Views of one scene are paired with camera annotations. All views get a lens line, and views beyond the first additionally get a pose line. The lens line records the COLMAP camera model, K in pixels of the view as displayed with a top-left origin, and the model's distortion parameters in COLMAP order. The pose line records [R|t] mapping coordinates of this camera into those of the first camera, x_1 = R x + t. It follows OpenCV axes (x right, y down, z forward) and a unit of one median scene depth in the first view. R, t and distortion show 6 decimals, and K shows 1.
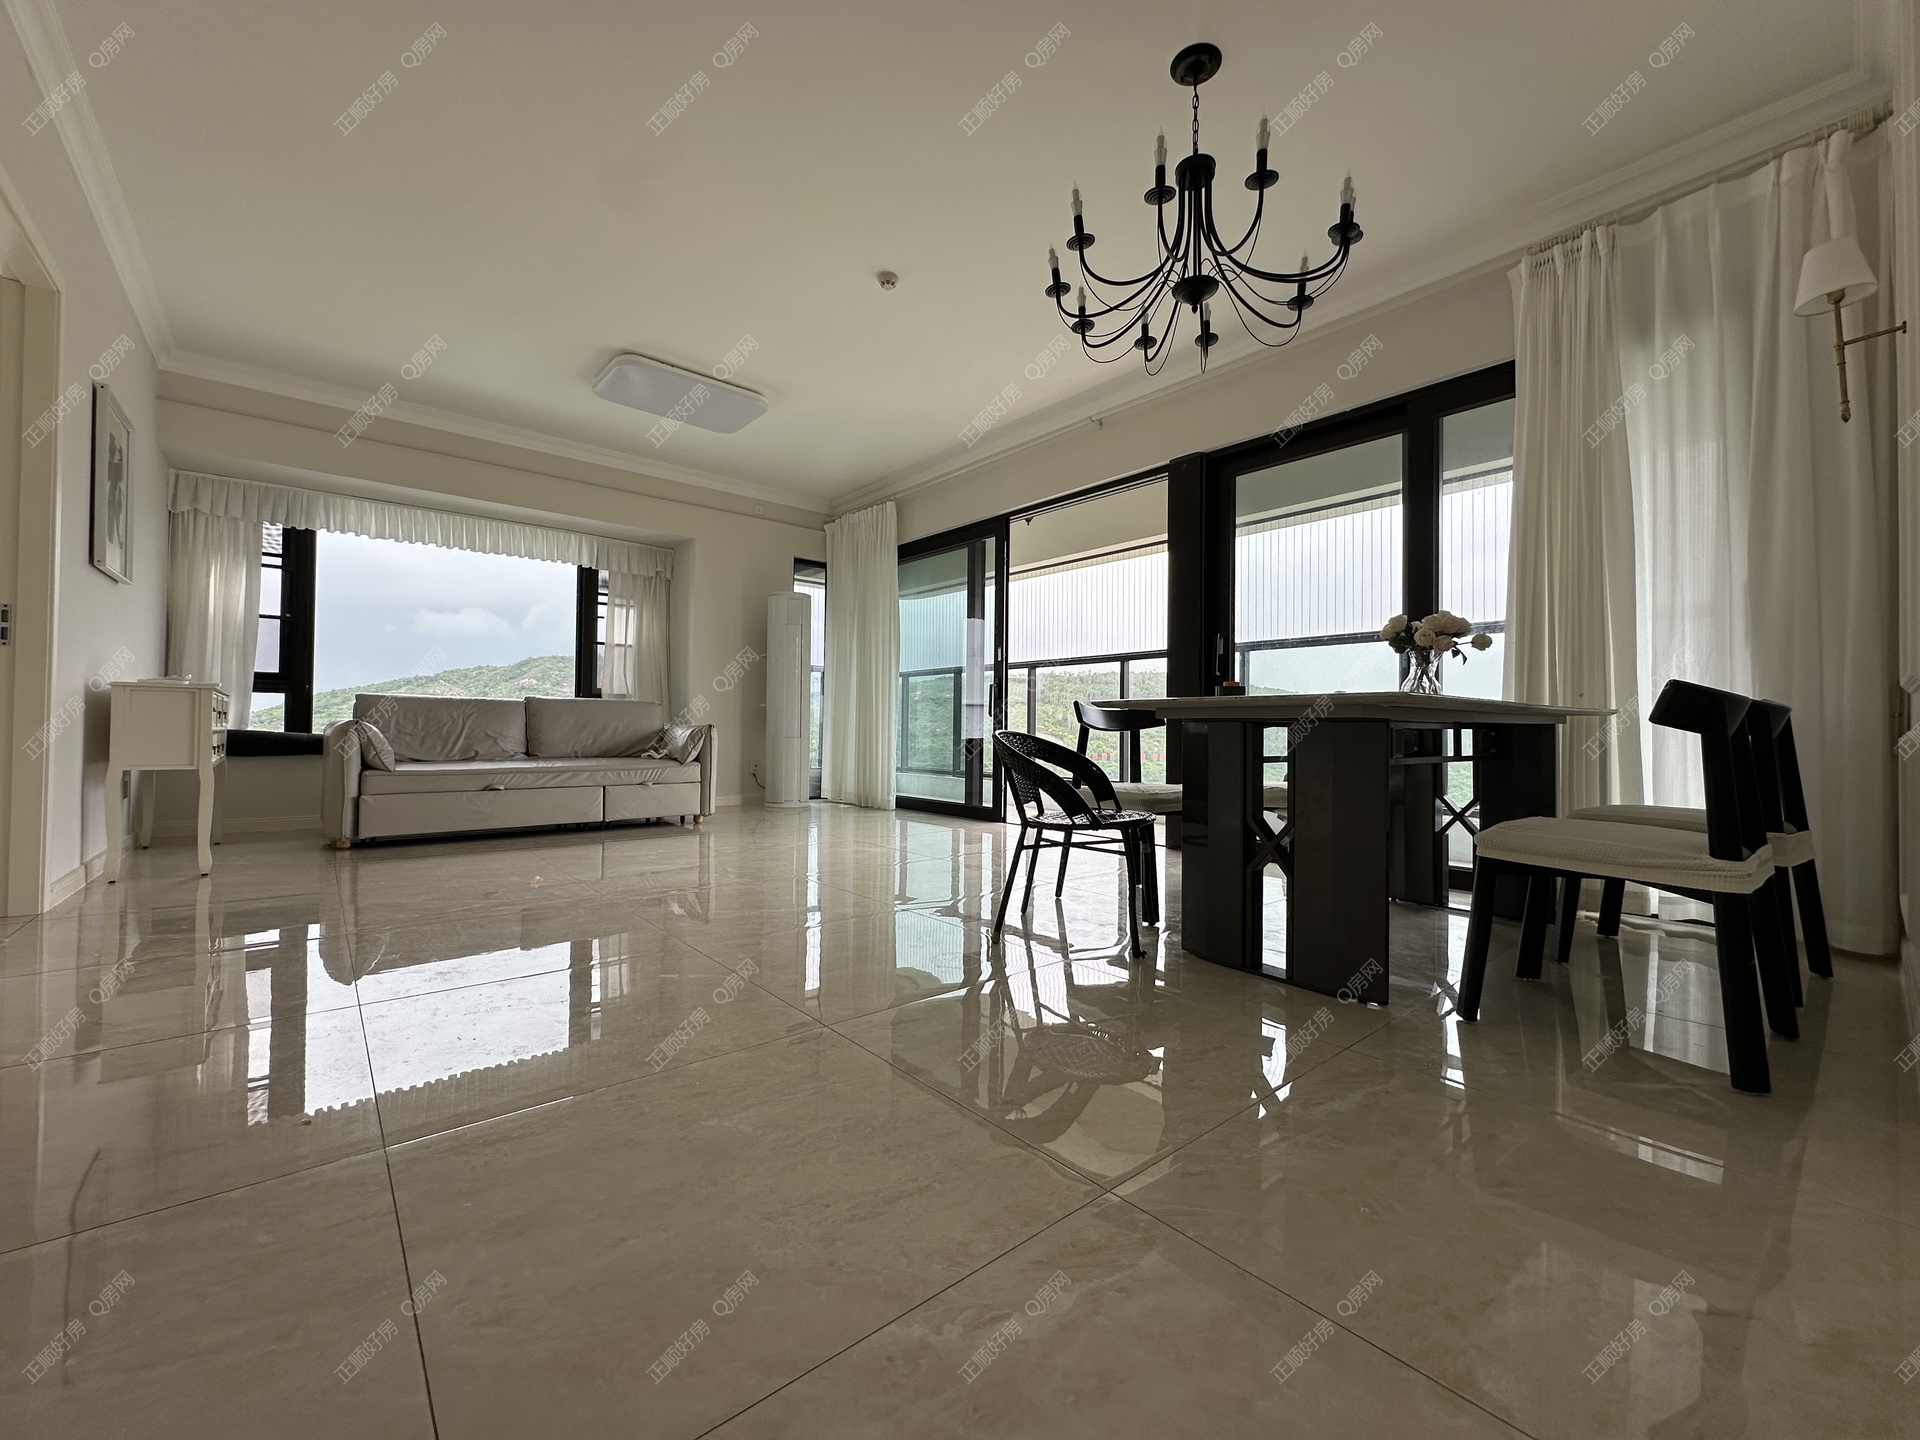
lens RADIAL K [[765.7, 0, 958.2], [0, 765.7, 715.0], [0, 0, 1]] dist [-0.000824, -0.000405]
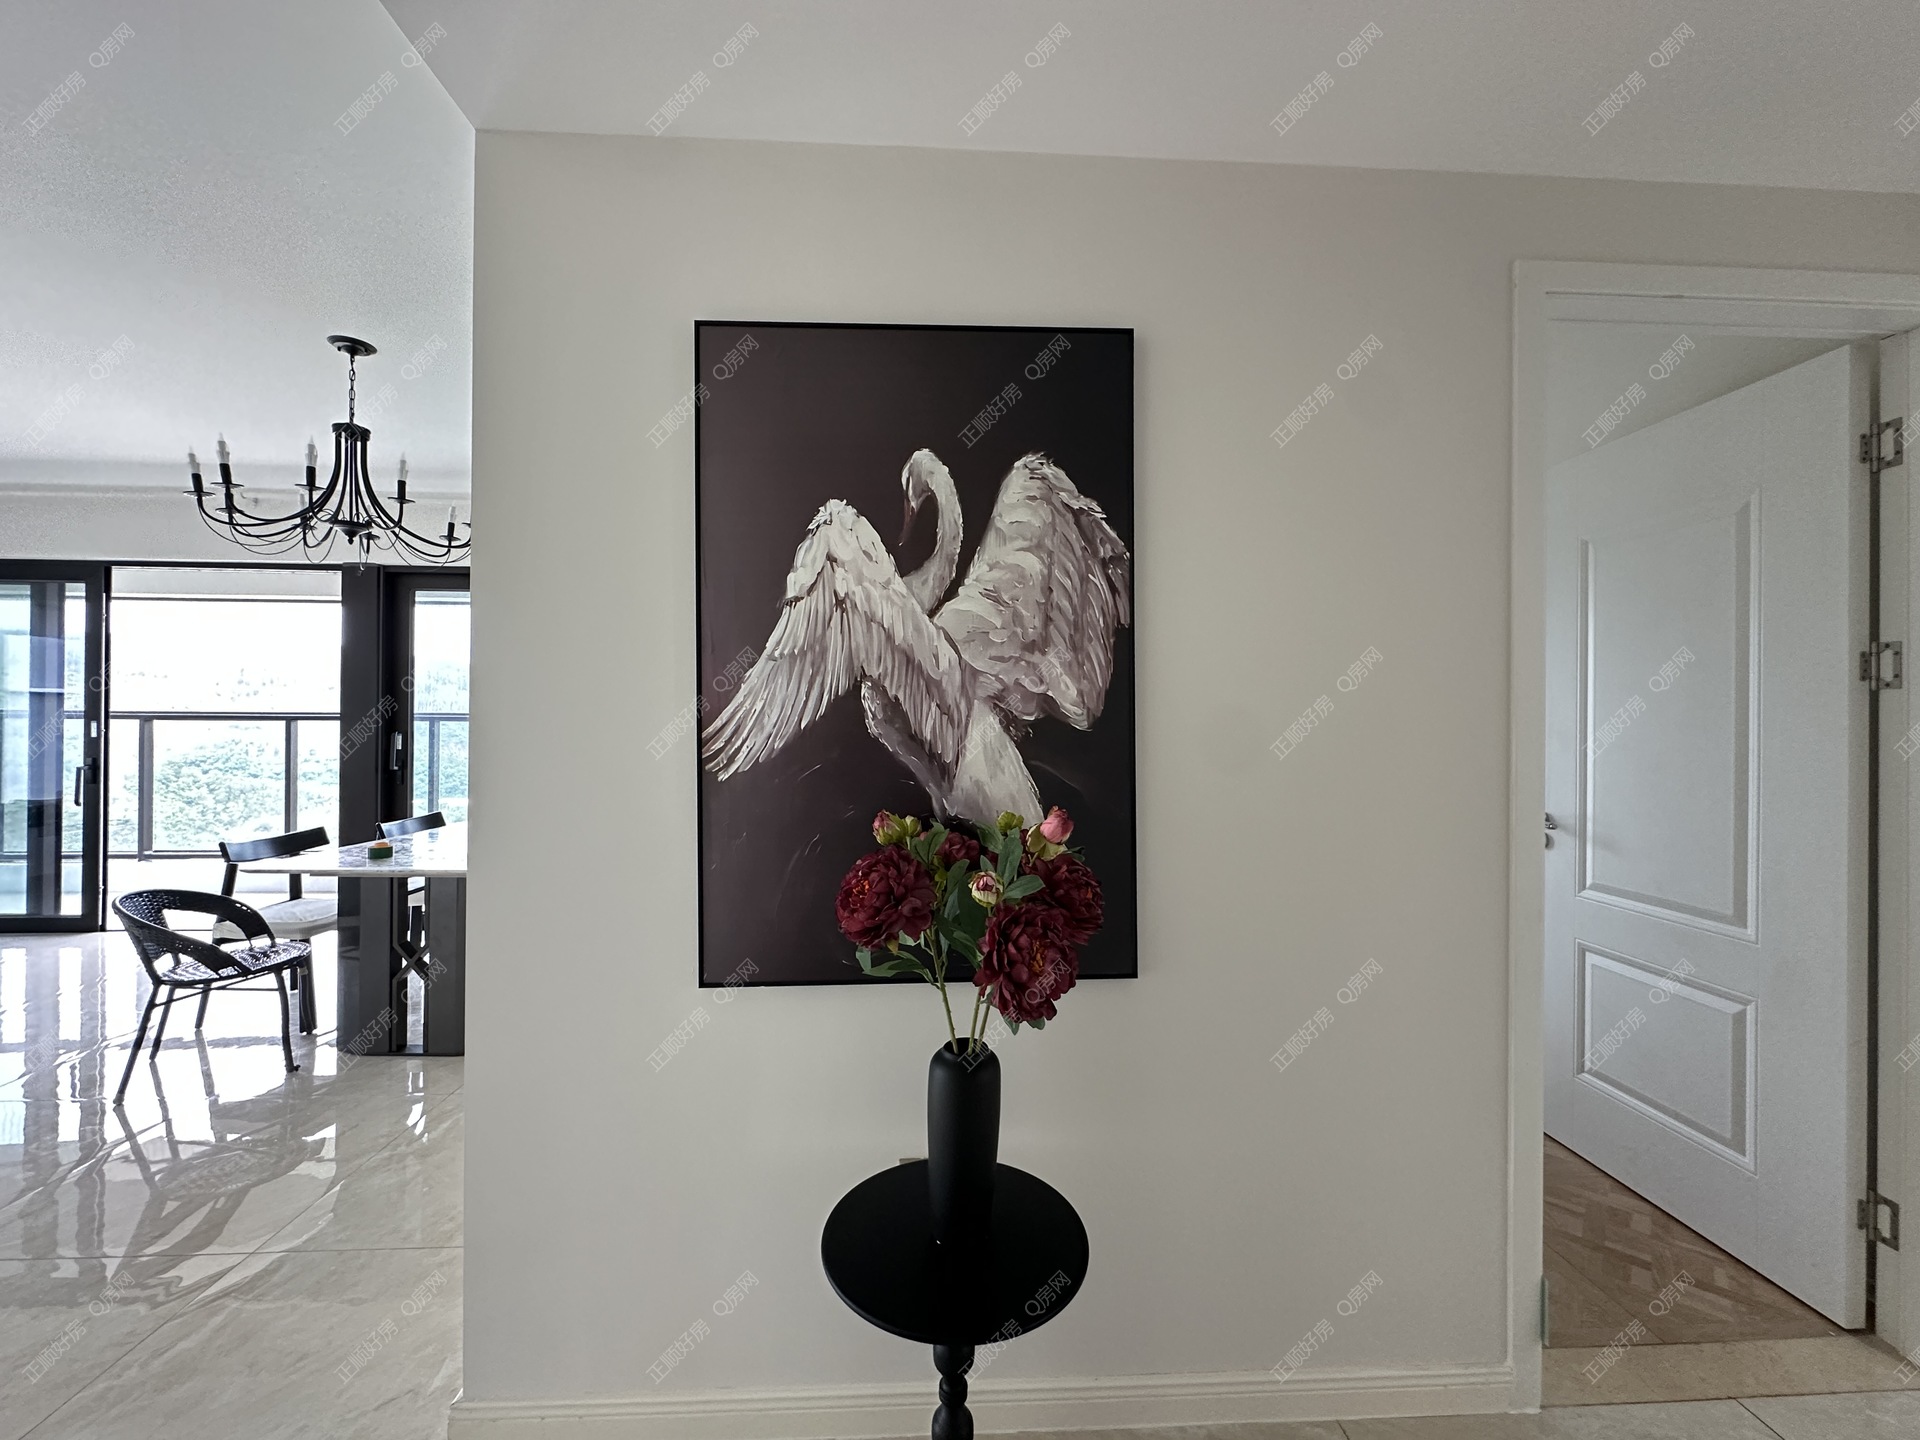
lens RADIAL K [[765.7, 0, 958.2], [0, 765.7, 715.0], [0, 0, 1]] dist [-0.000824, -0.000405]
pose [[0.604610, -0.003408, 0.796514, -0.079284], [-0.012994, 0.999816, 0.014141, -0.241963], [-0.796415, -0.018900, 0.604455, -0.494140]]
